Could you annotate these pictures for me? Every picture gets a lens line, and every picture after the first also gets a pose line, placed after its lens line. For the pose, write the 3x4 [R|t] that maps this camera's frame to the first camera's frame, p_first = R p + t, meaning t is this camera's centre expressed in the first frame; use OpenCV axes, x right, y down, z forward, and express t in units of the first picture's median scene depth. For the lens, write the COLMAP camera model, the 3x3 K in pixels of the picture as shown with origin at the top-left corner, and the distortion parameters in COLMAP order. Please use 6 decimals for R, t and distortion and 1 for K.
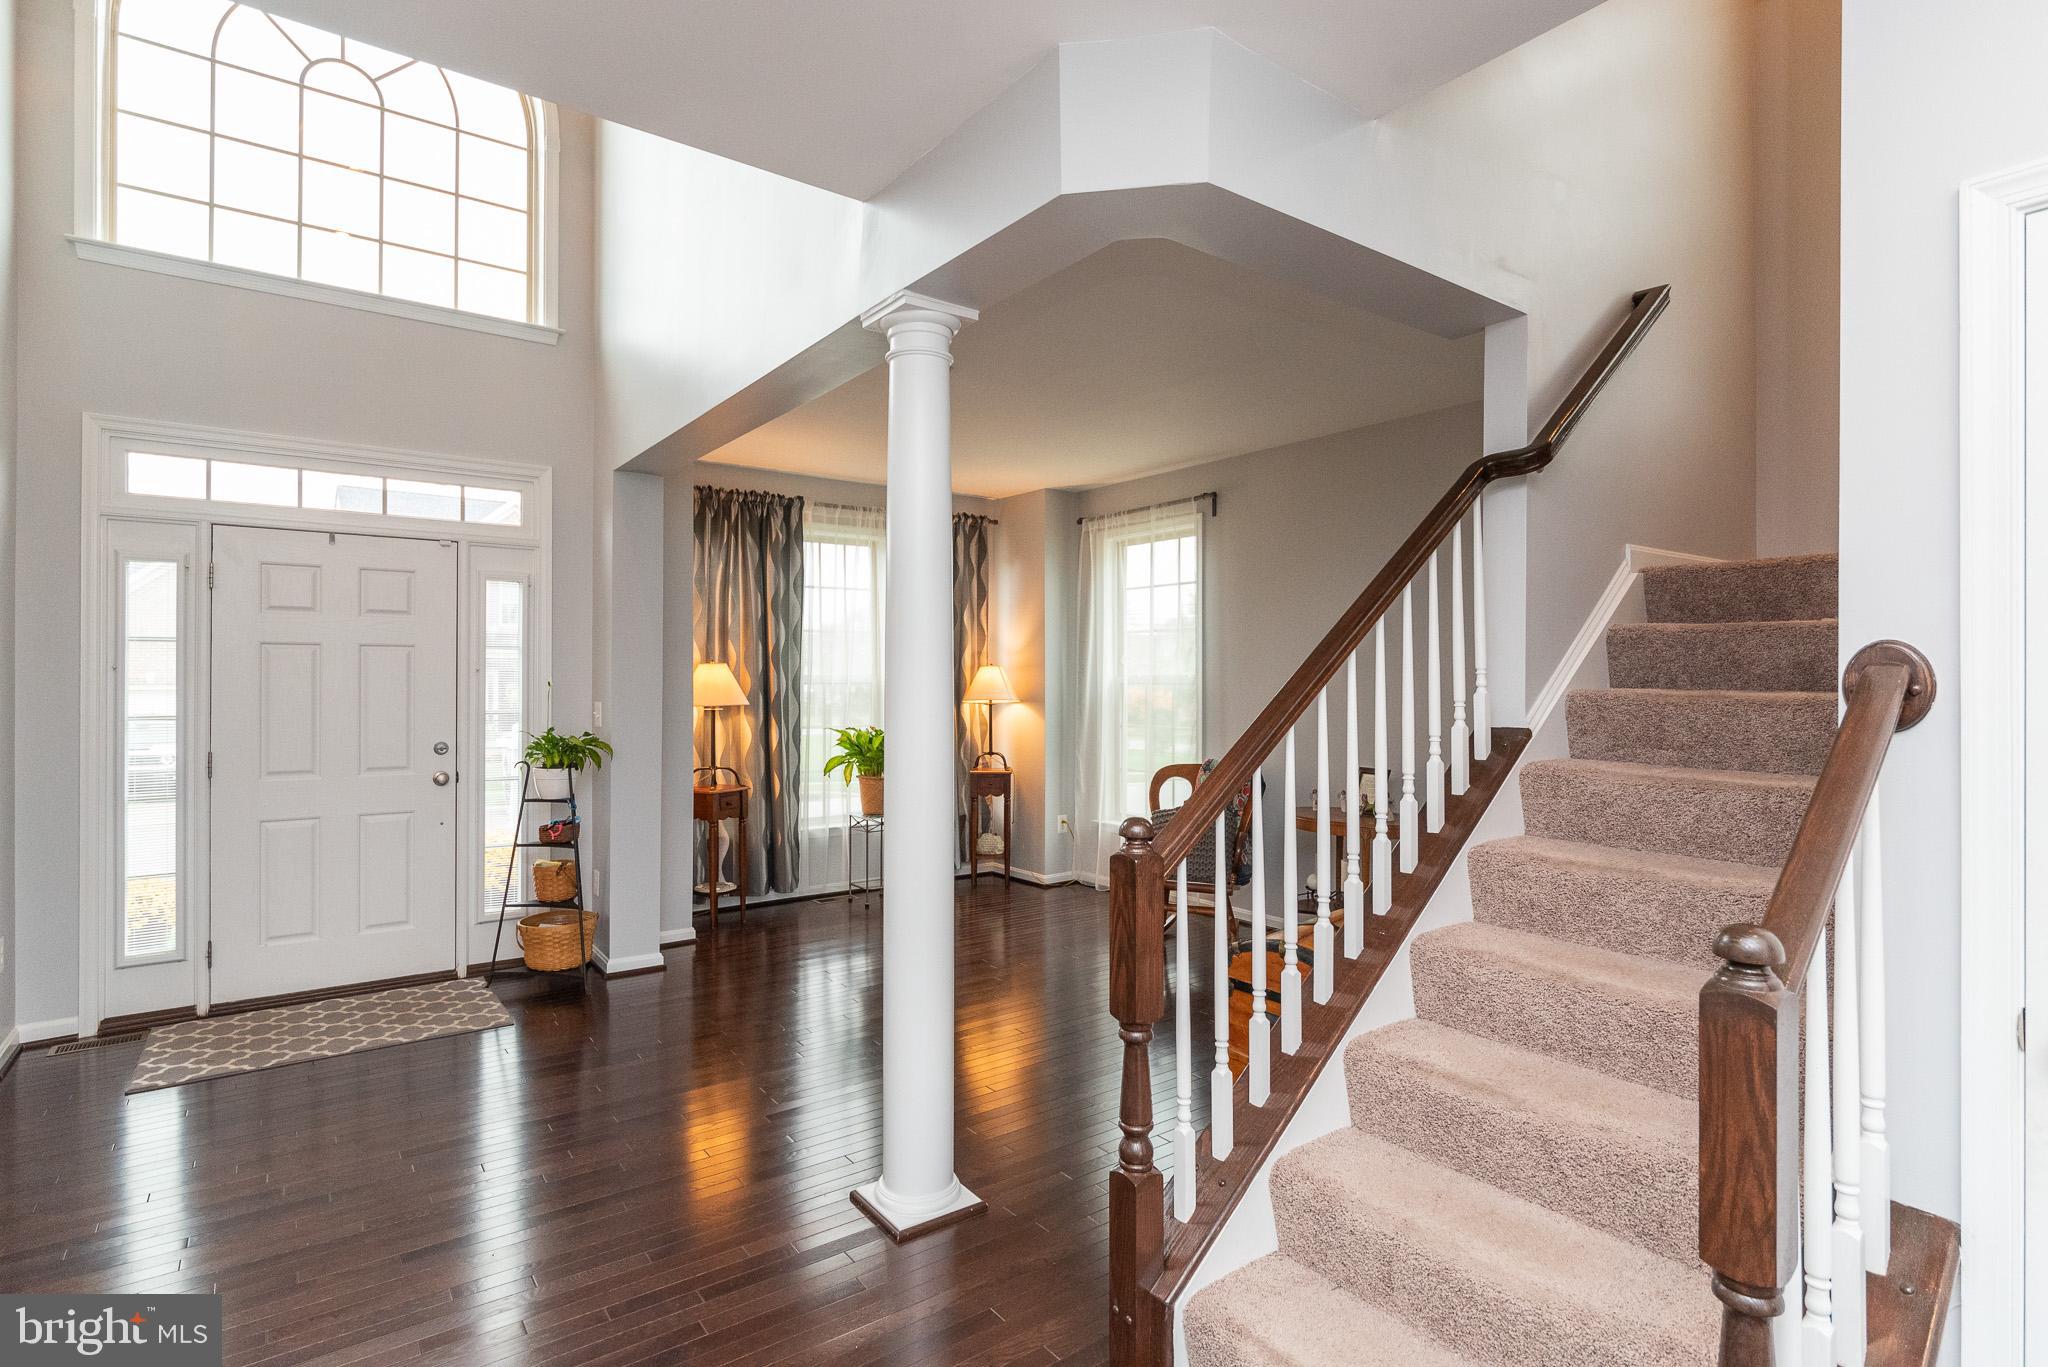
lens RADIAL K [[967.0, 0, 1026.0], [0, 967.0, 677.4], [0, 0, 1]] dist [-0.012337, 0.004826]
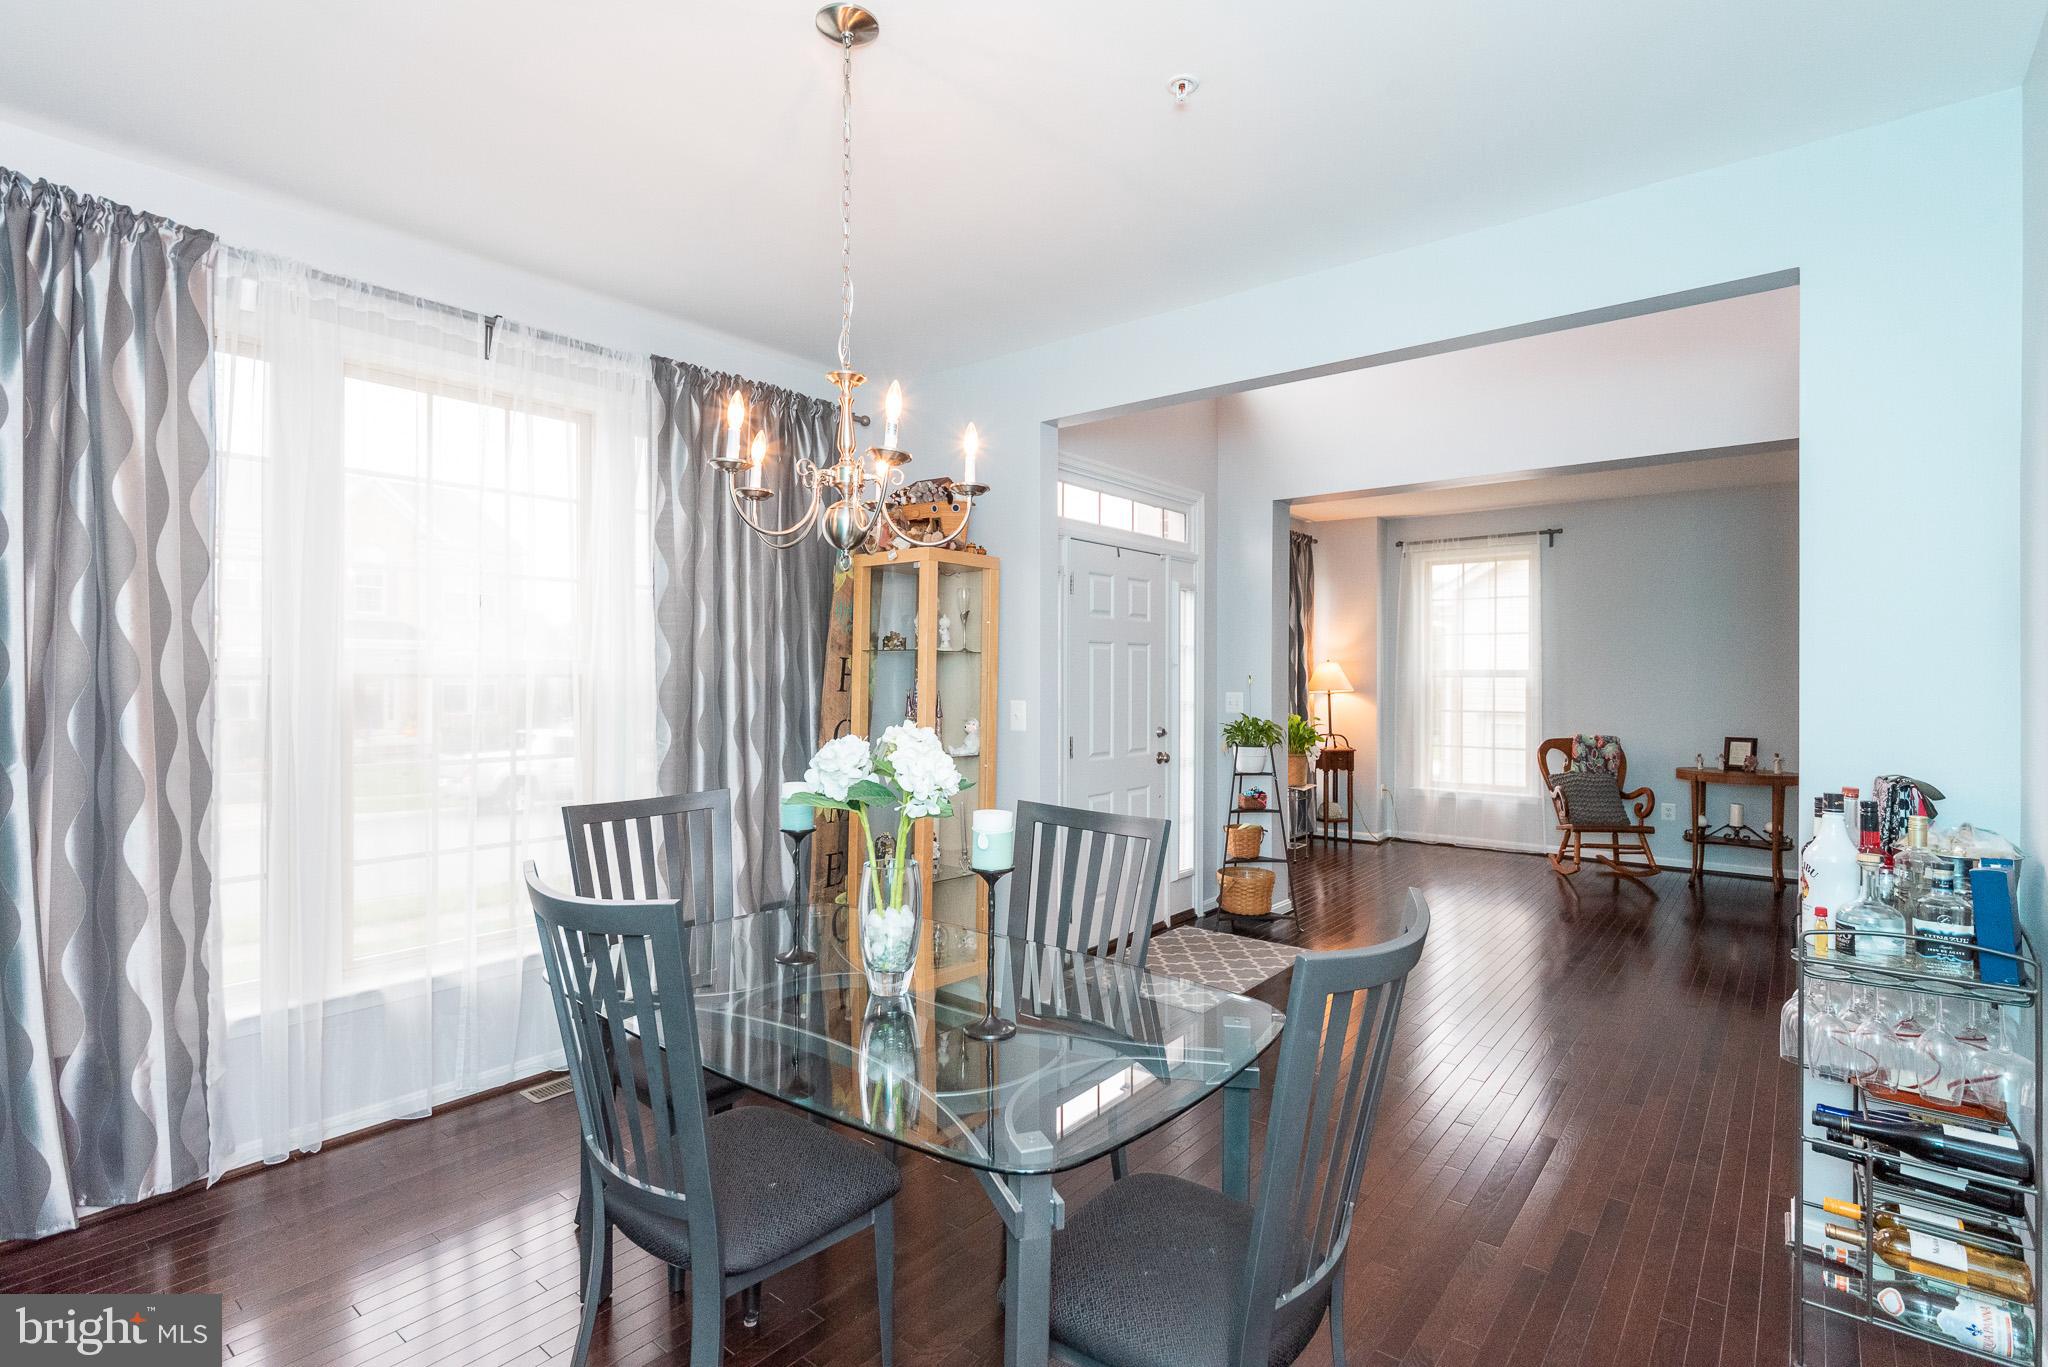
lens RADIAL K [[967.0, 0, 1018.5], [0, 967.0, 683.2], [0, 0, 1]] dist [-0.012337, 0.004826]
pose [[0.966999, -0.002650, 0.254765, -0.724330], [-0.000045, 0.999944, 0.010571, 0.001246], [-0.254779, -0.010233, 0.966945, -0.059184]]
